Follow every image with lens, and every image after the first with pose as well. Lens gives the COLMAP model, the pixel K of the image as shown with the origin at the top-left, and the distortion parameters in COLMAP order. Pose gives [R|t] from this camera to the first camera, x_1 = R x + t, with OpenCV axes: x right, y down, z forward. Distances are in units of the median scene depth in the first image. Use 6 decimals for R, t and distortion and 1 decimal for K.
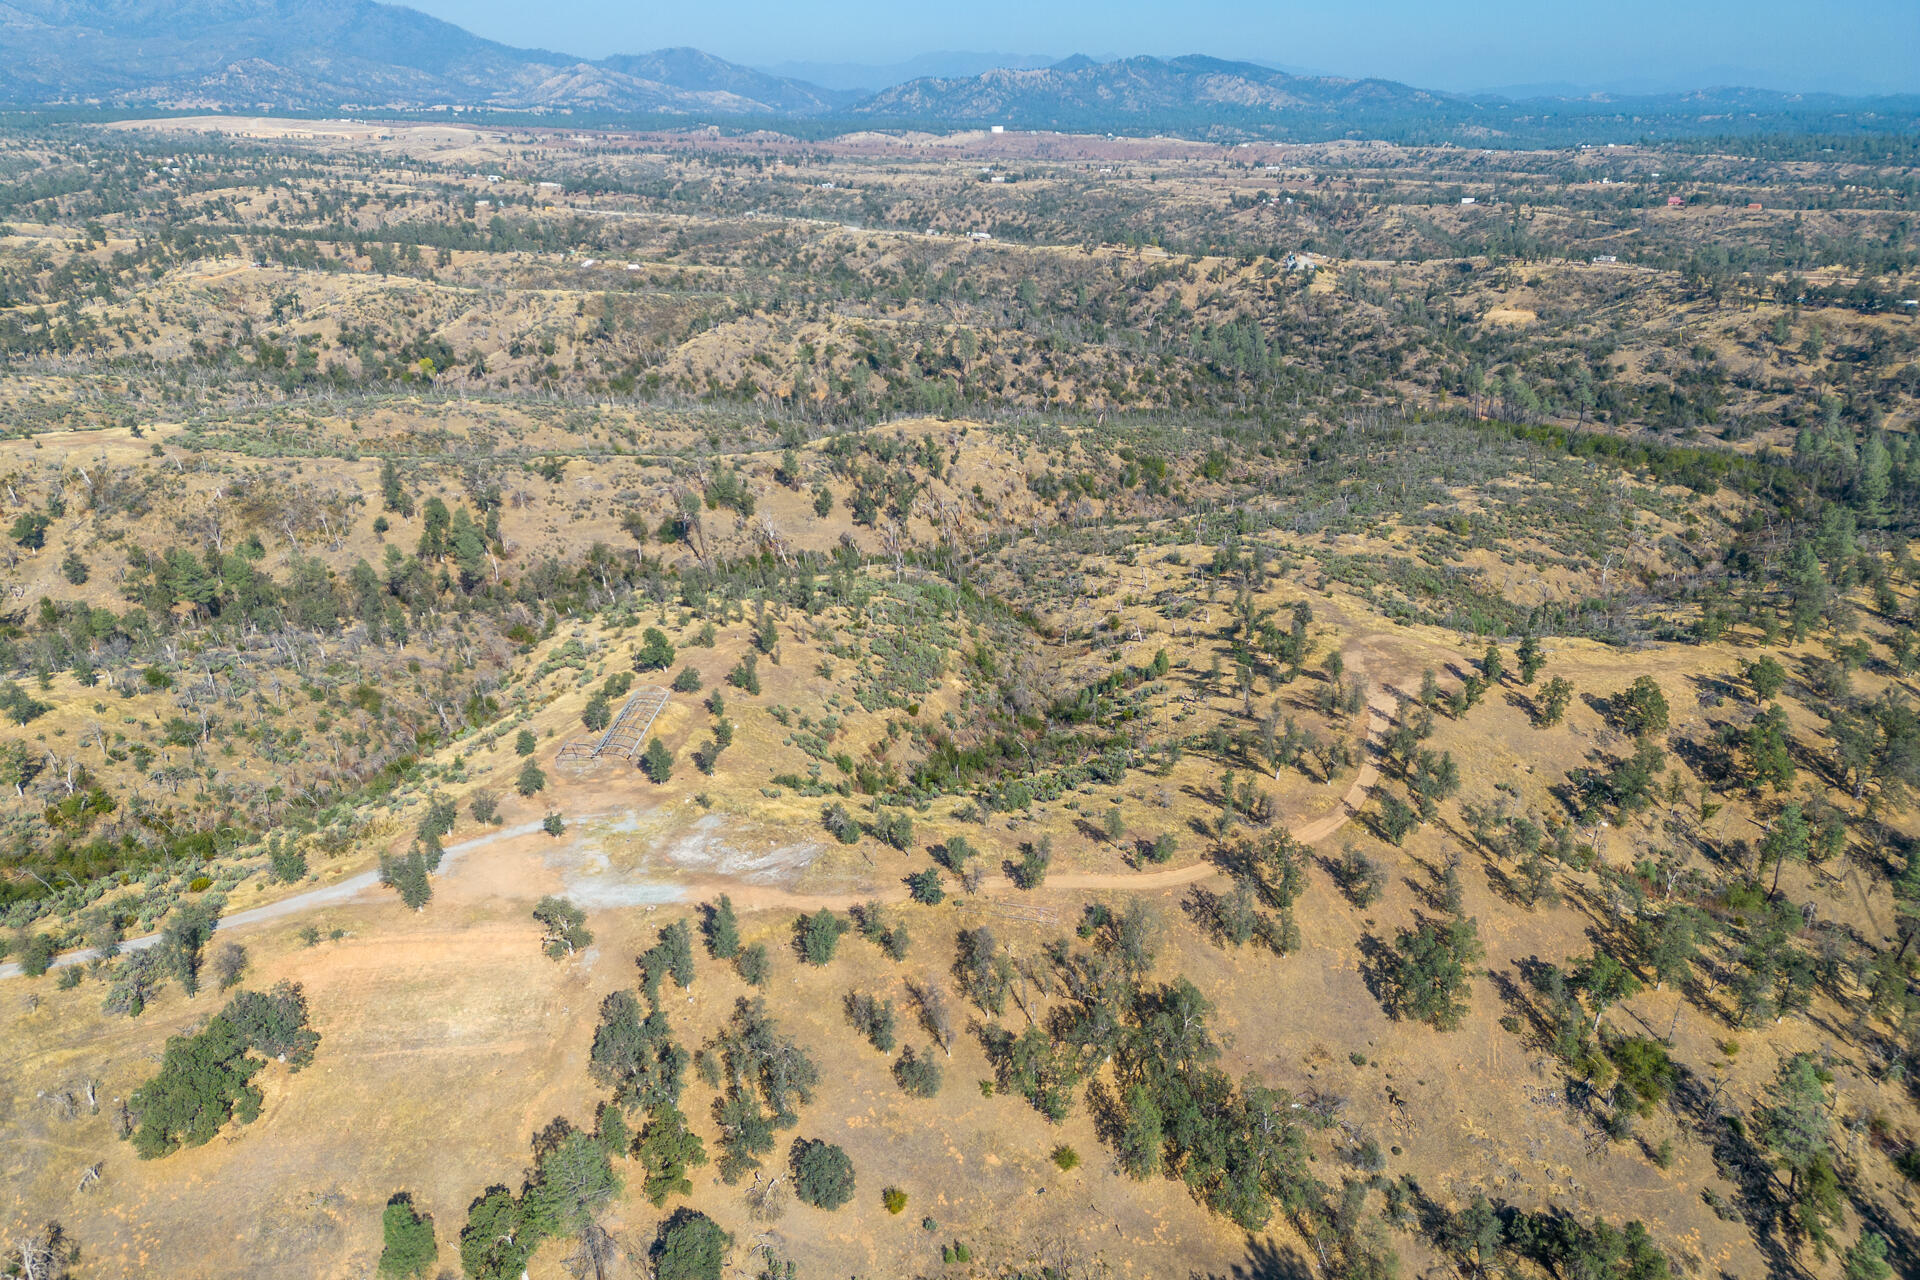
lens RADIAL K [[1324.5, 0, 971.0], [0, 1324.5, 651.8], [0, 0, 1]] dist [0.094865, -0.039943]
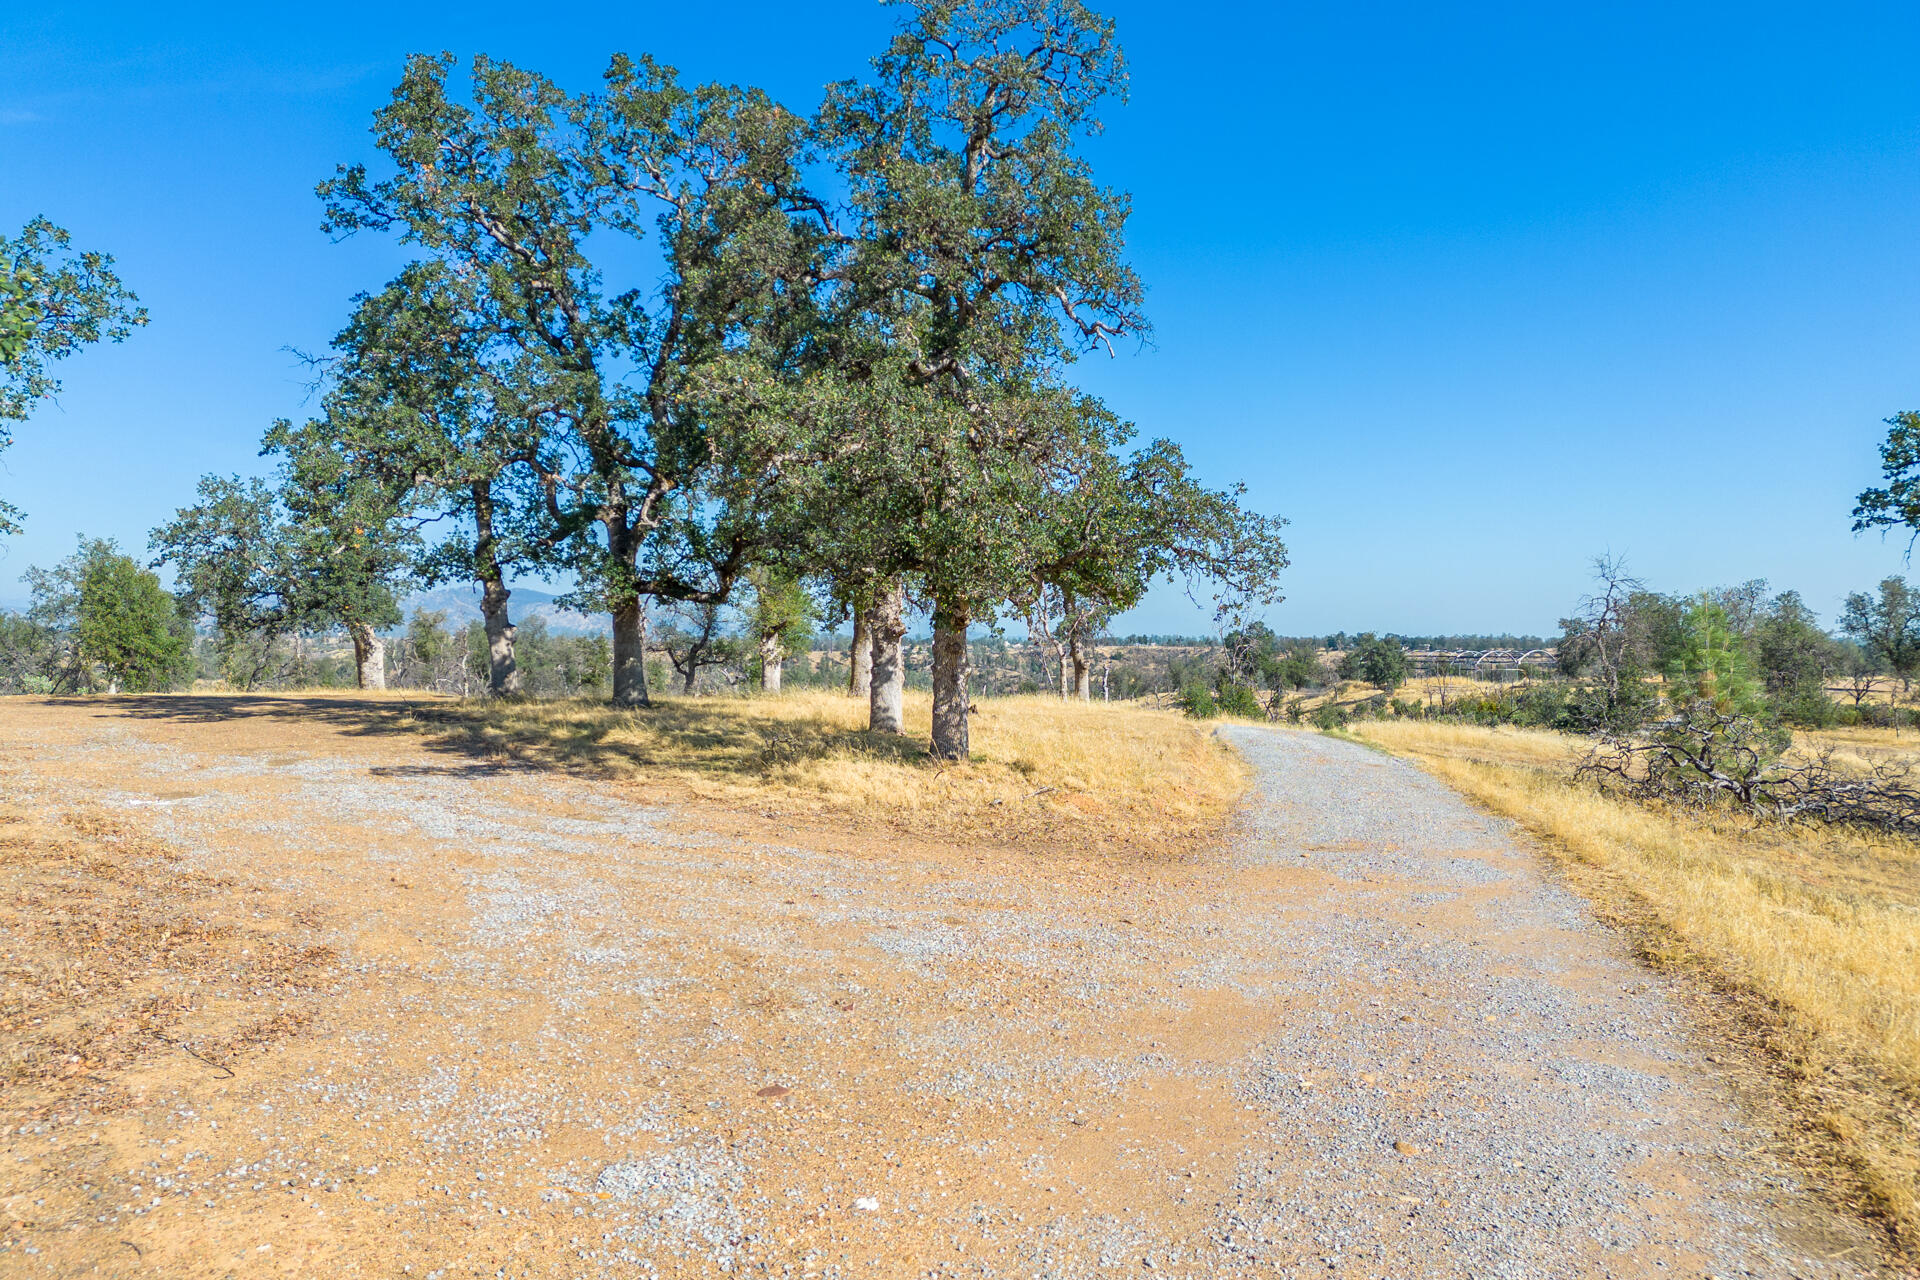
lens RADIAL K [[1324.5, 0, 967.5], [0, 1324.5, 632.2], [0, 0, 1]] dist [0.094865, -0.039943]
pose [[0.879199, 0.001042, 0.476454, -0.275042], [0.183546, 0.922077, -0.340713, 0.077862], [-0.439683, 0.387005, 0.810497, 0.186279]]
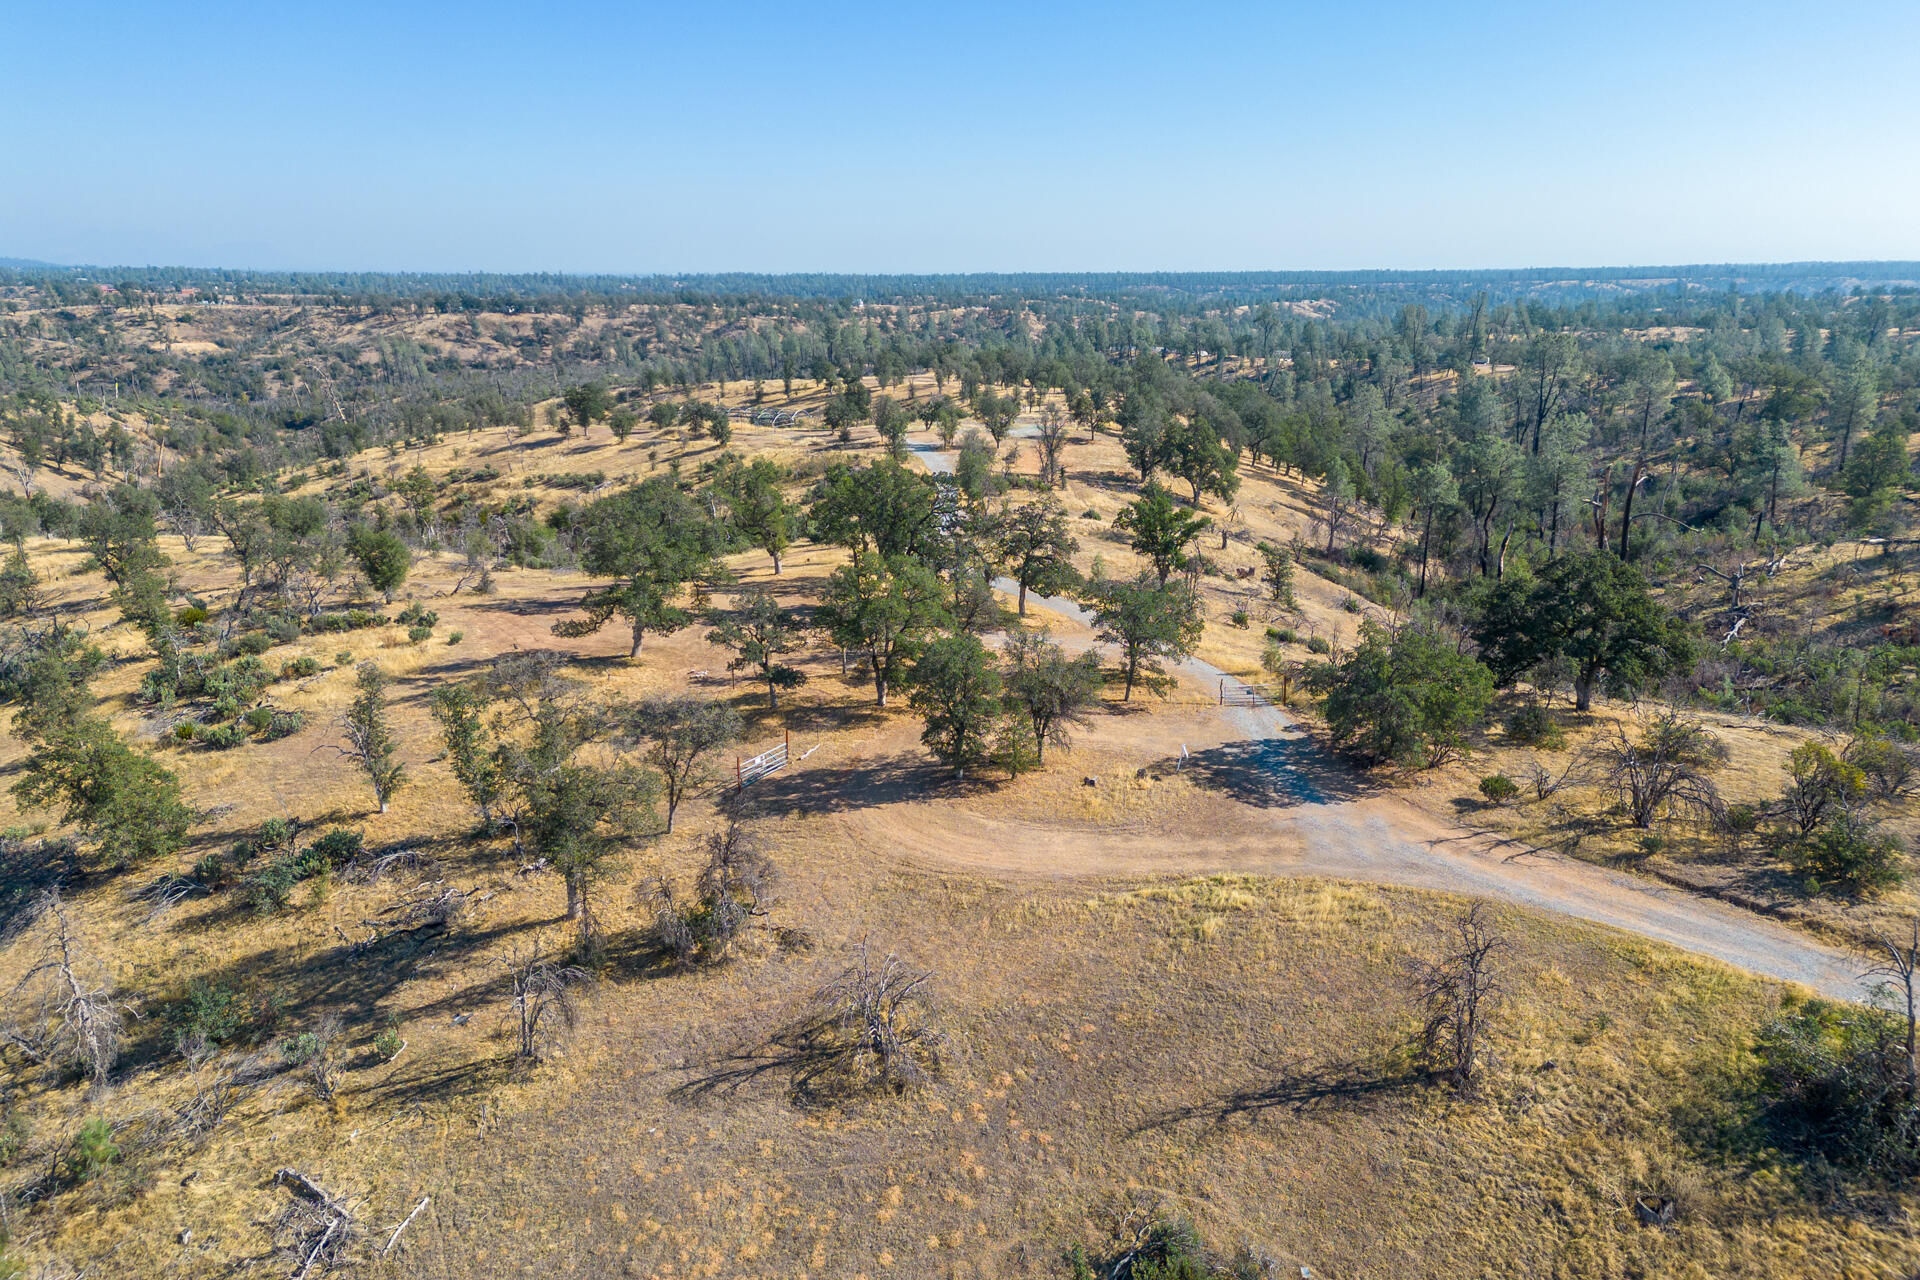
lens RADIAL K [[1324.5, 0, 969.5], [0, 1324.5, 559.1], [0, 0, 1]] dist [0.094865, -0.039943]
pose [[0.378918, -0.199470, 0.903677, -0.396768], [0.354827, 0.933180, 0.057201, 0.055222], [-0.854704, 0.298975, 0.424377, 0.149036]]
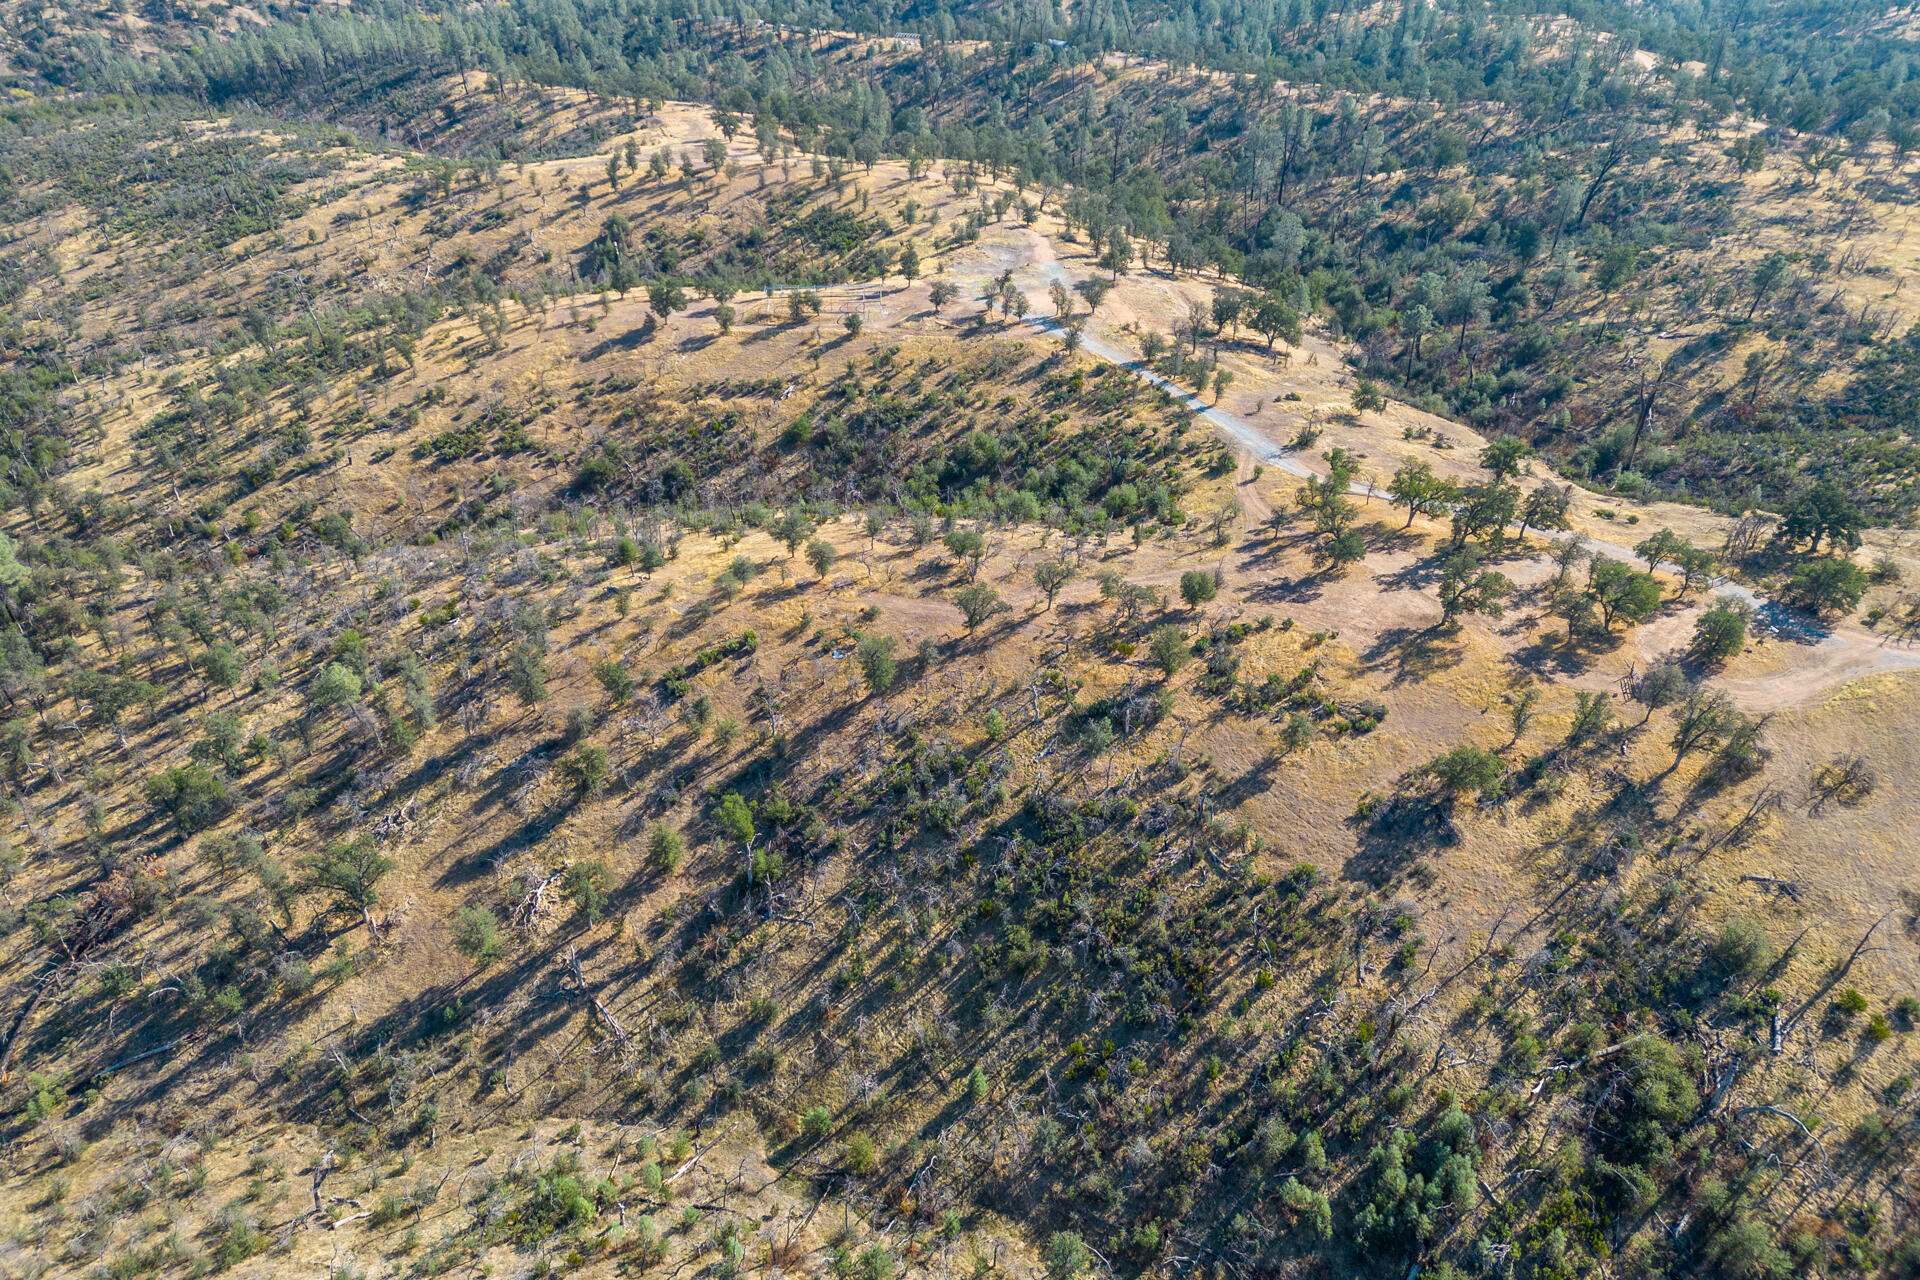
lens RADIAL K [[1324.5, 0, 965.0], [0, 1324.5, 551.2], [0, 0, 1]] dist [0.094865, -0.039943]
pose [[-0.098214, -0.504351, 0.857895, -0.495703], [0.385862, 0.775324, 0.499982, -0.112778], [-0.917314, 0.380135, 0.118462, 0.282567]]
